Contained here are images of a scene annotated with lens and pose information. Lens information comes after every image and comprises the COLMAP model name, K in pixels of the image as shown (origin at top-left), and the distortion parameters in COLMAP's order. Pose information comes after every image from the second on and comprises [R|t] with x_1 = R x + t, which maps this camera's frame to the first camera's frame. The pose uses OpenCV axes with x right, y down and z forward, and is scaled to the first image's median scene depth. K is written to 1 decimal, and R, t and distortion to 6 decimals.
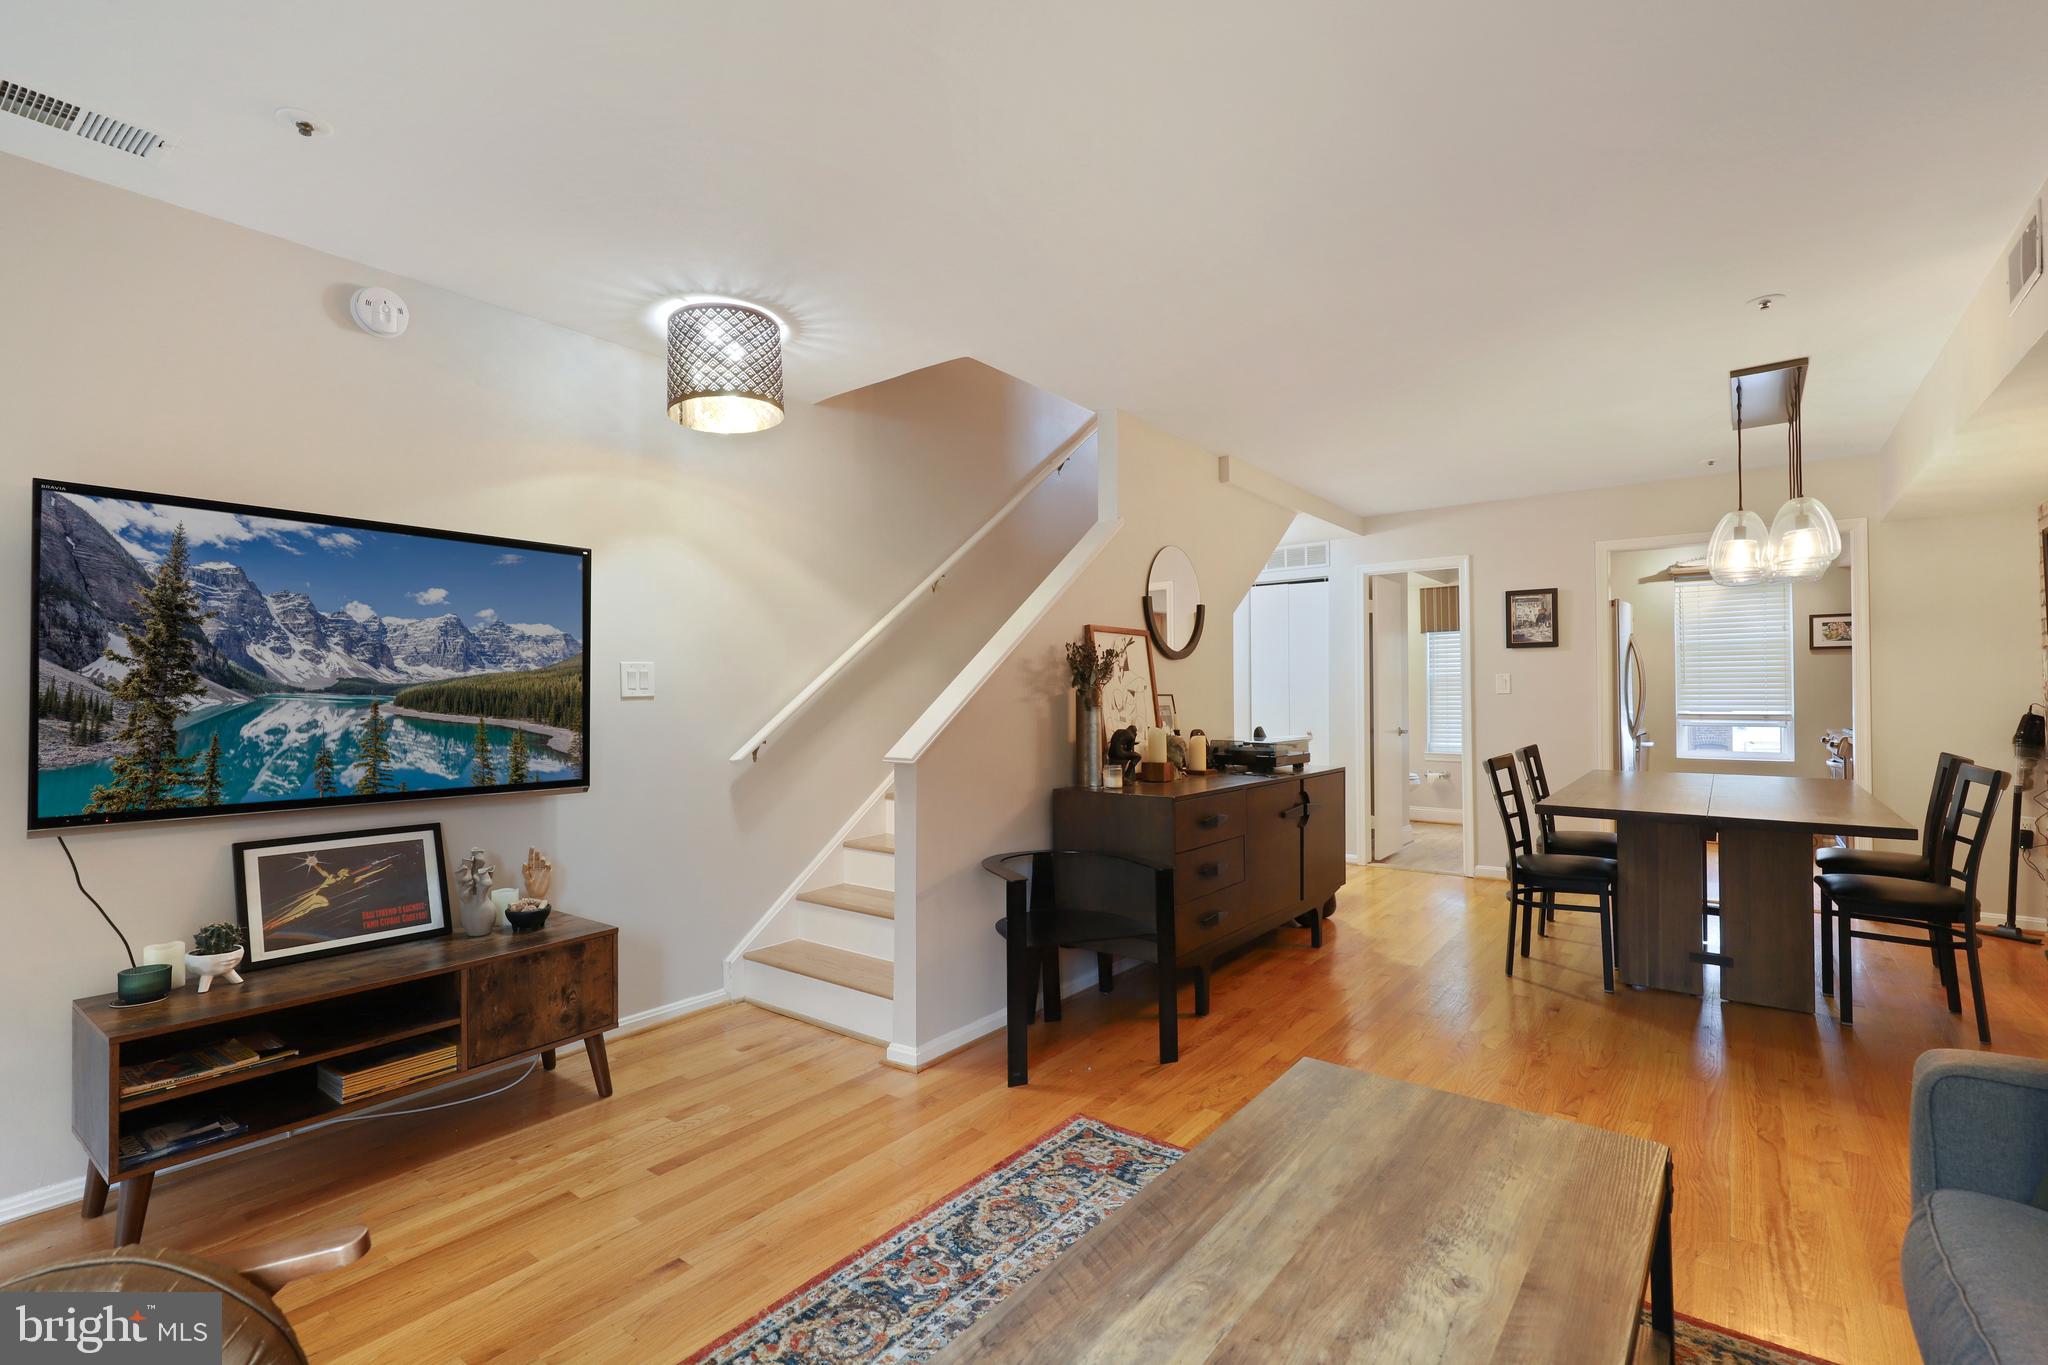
lens RADIAL K [[922.2, 0, 1024.0], [0, 922.2, 682.5], [0, 0, 1]] dist [0.001651, -0.000112]
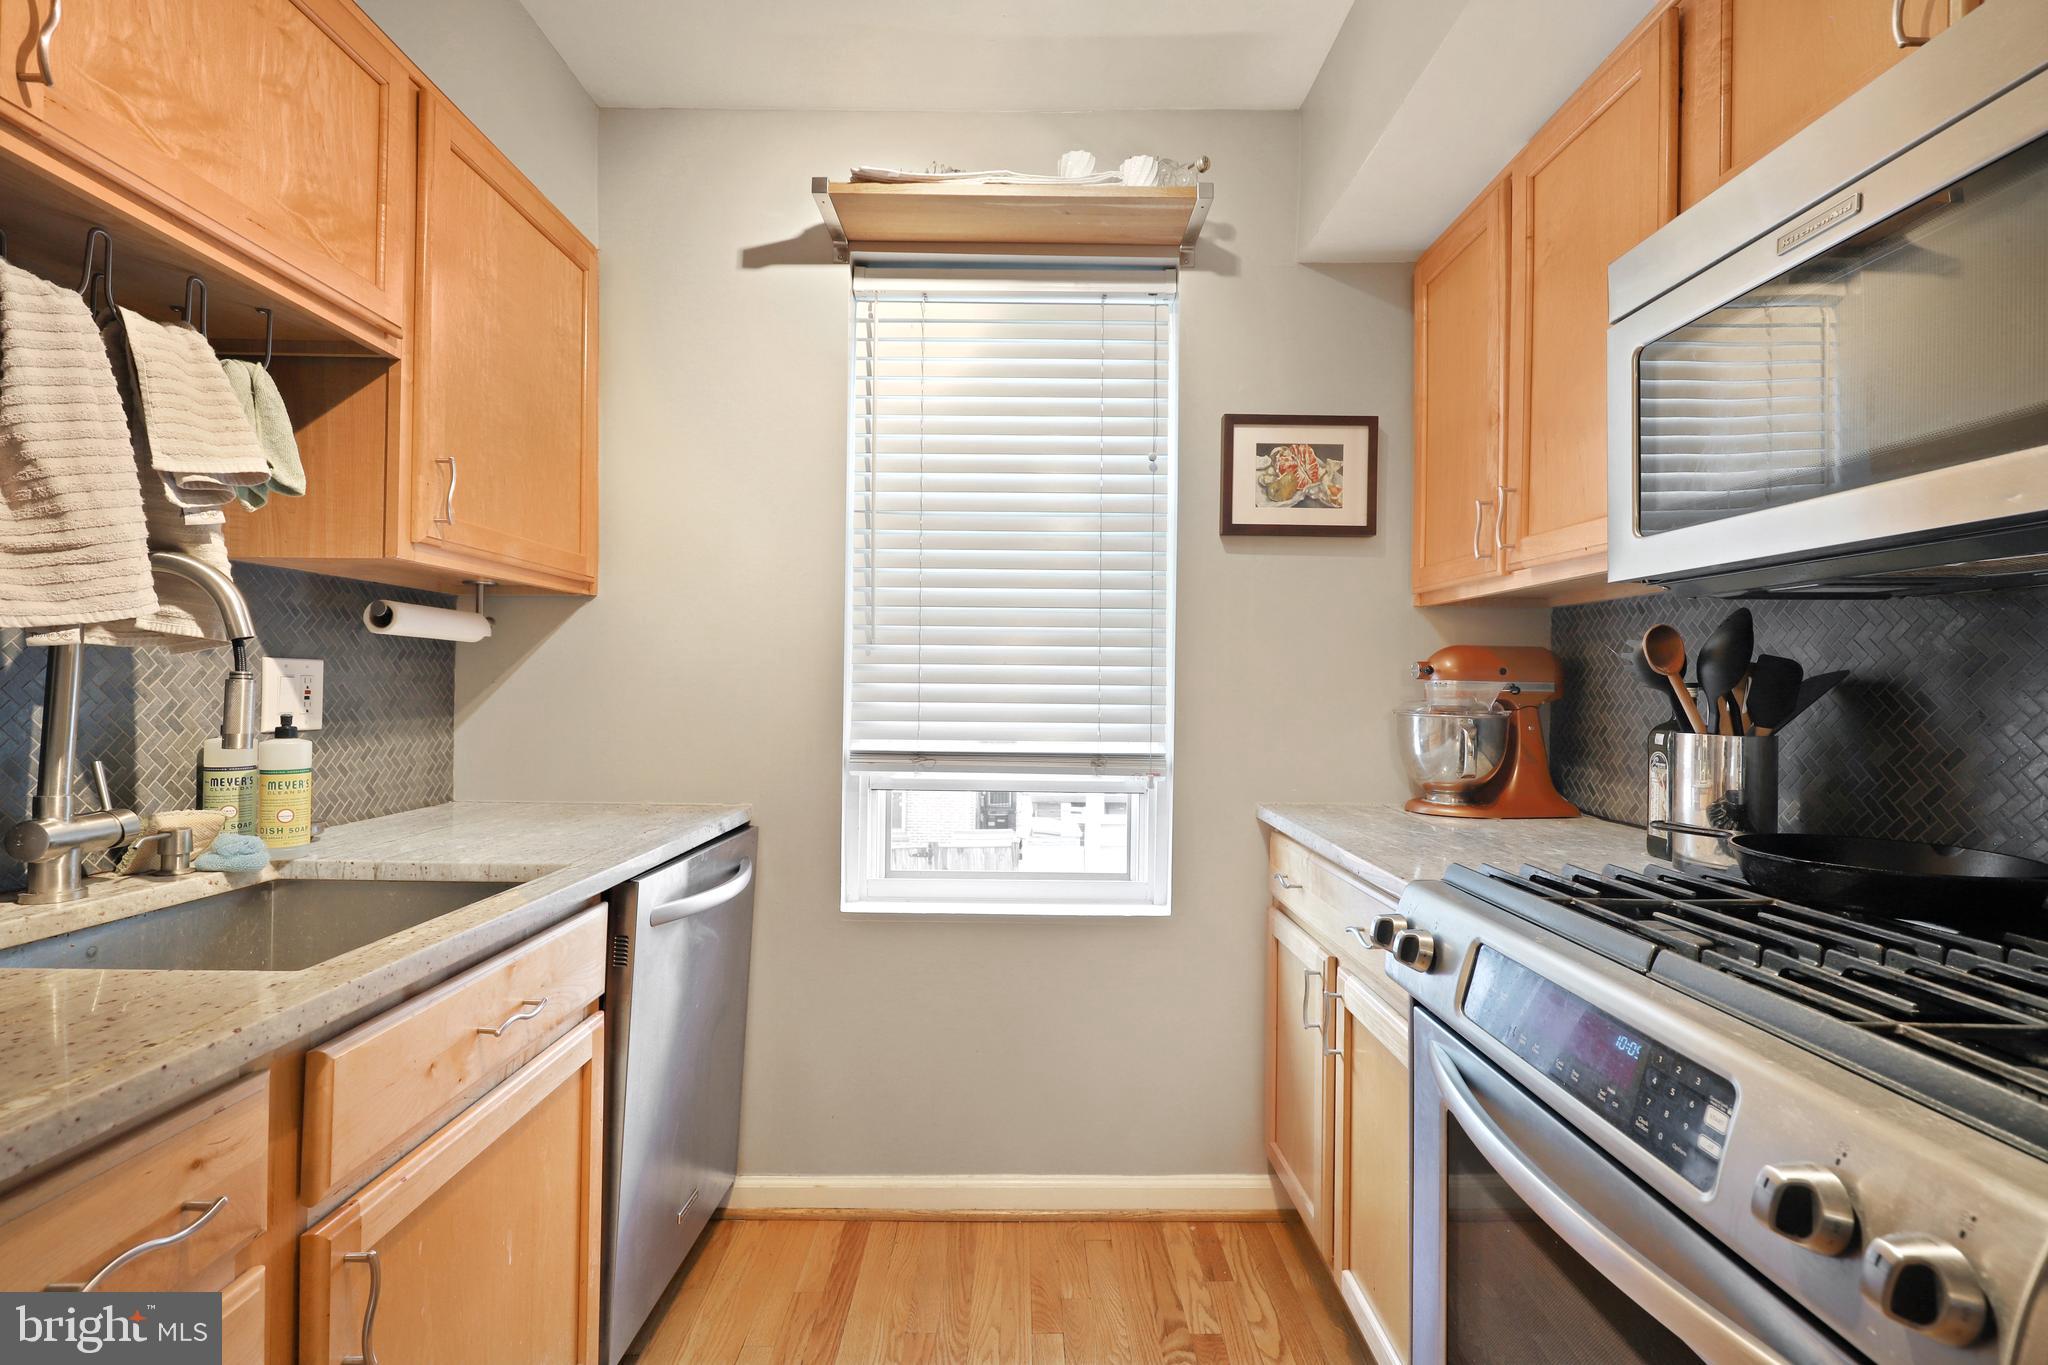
lens RADIAL K [[923.0, 0, 1027.2], [0, 923.0, 682.8], [0, 0, 1]] dist [0.003045, -0.000420]
pose [[0.783582, 0.013561, 0.621140, 1.520364], [-0.024293, 0.999666, 0.008821, 0.025507], [-0.620813, -0.022001, 0.783650, 1.975873]]
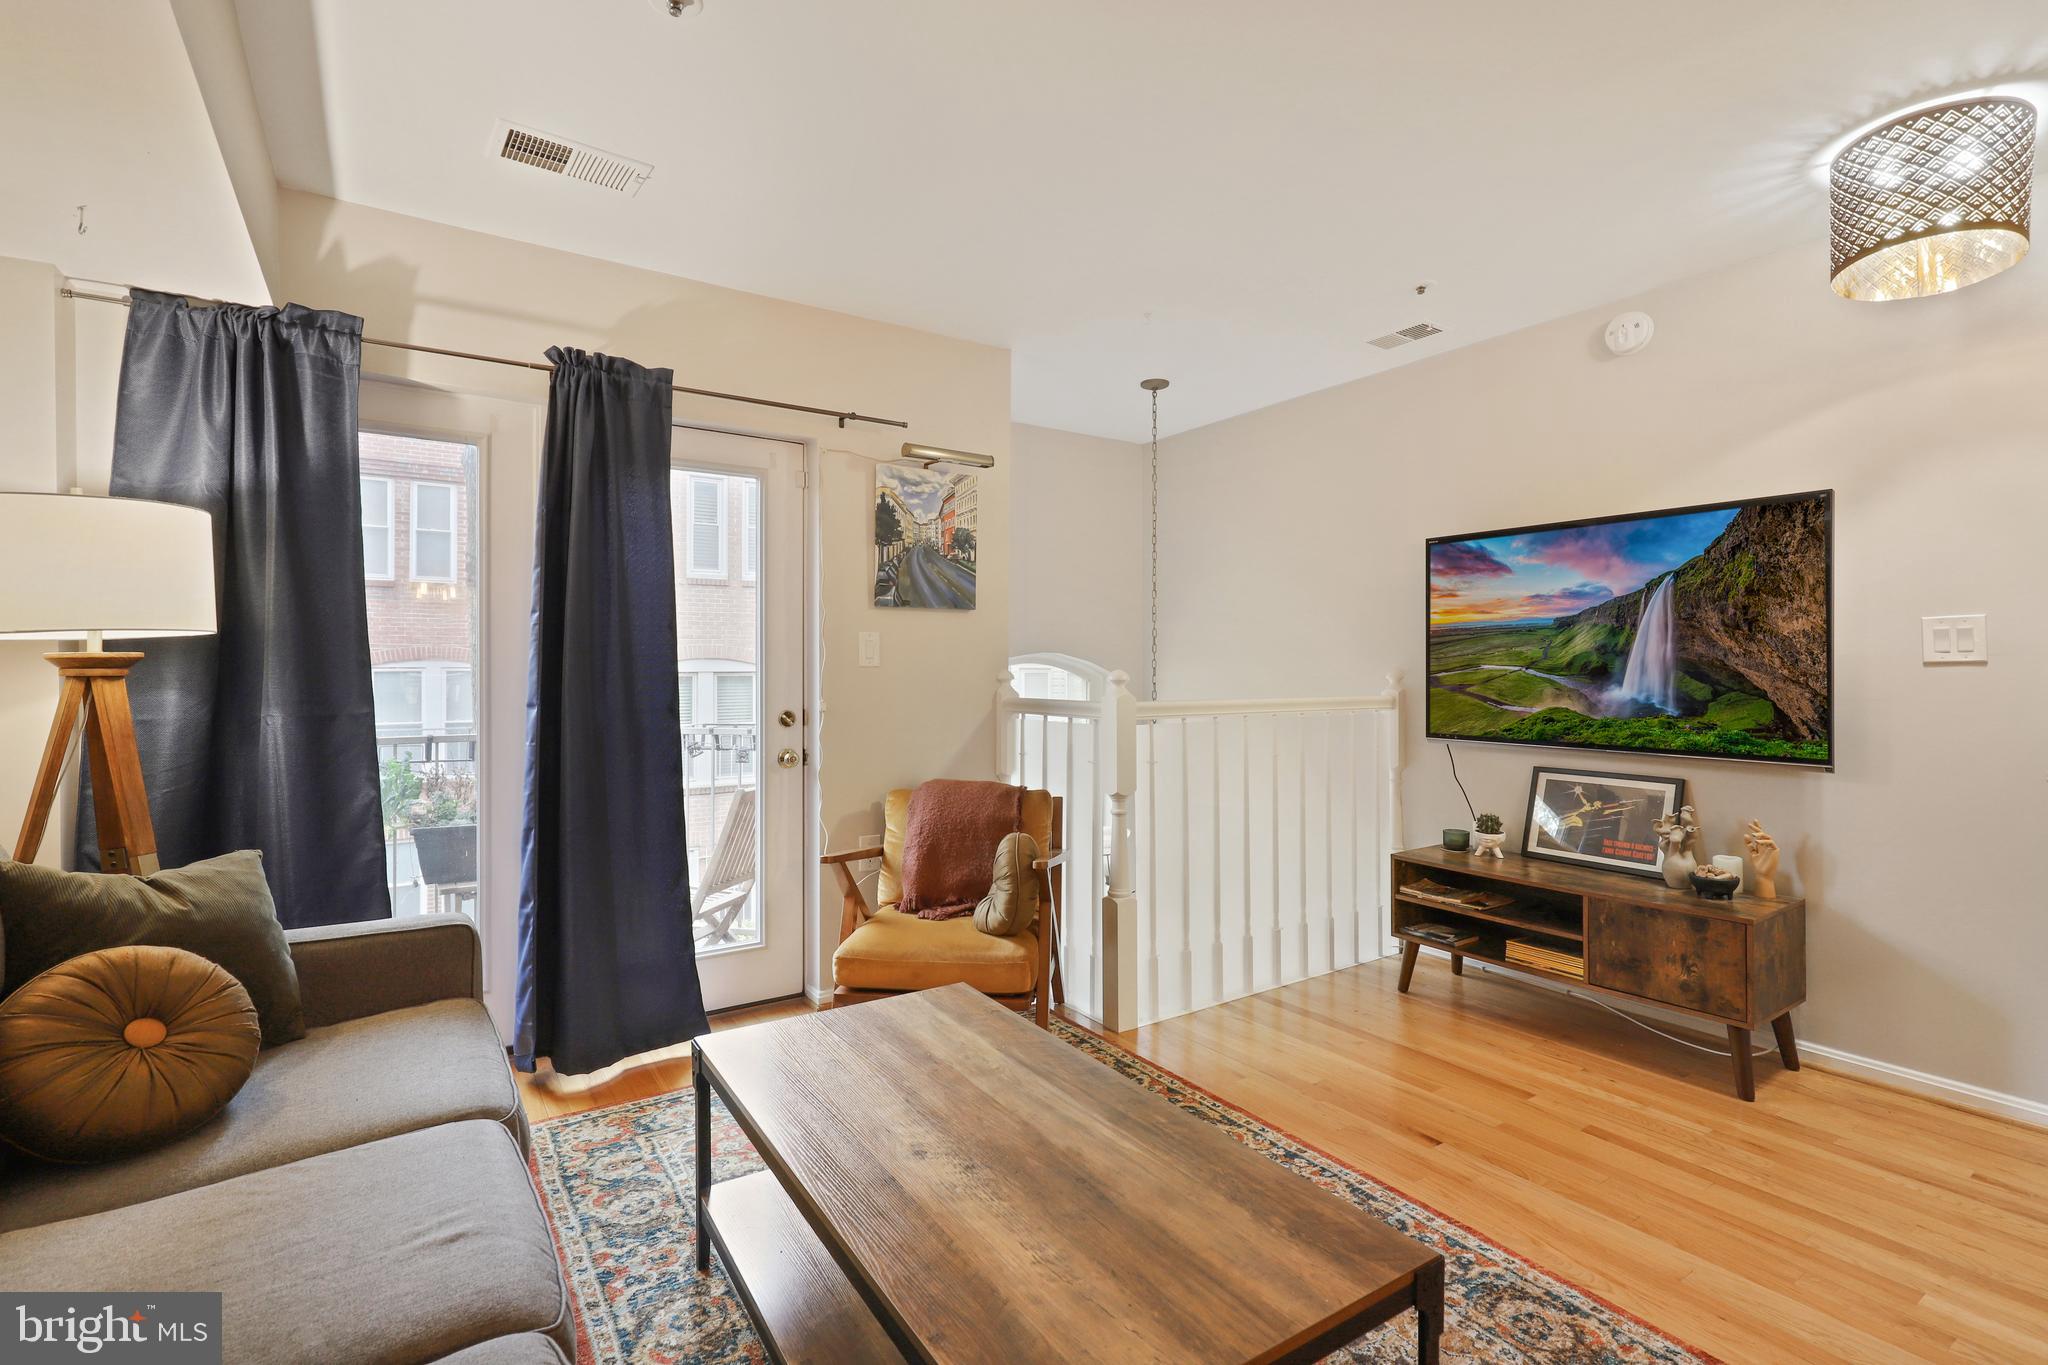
lens RADIAL K [[953.0, 0, 1036.8], [0, 953.0, 659.7], [0, 0, 1]] dist [-0.003060, -0.000480]
pose [[-0.313961, -0.002319, -0.949433, 0.627489], [0.016448, 0.999834, -0.007881, 0.008557], [0.949293, -0.018090, -0.313870, 0.605535]]
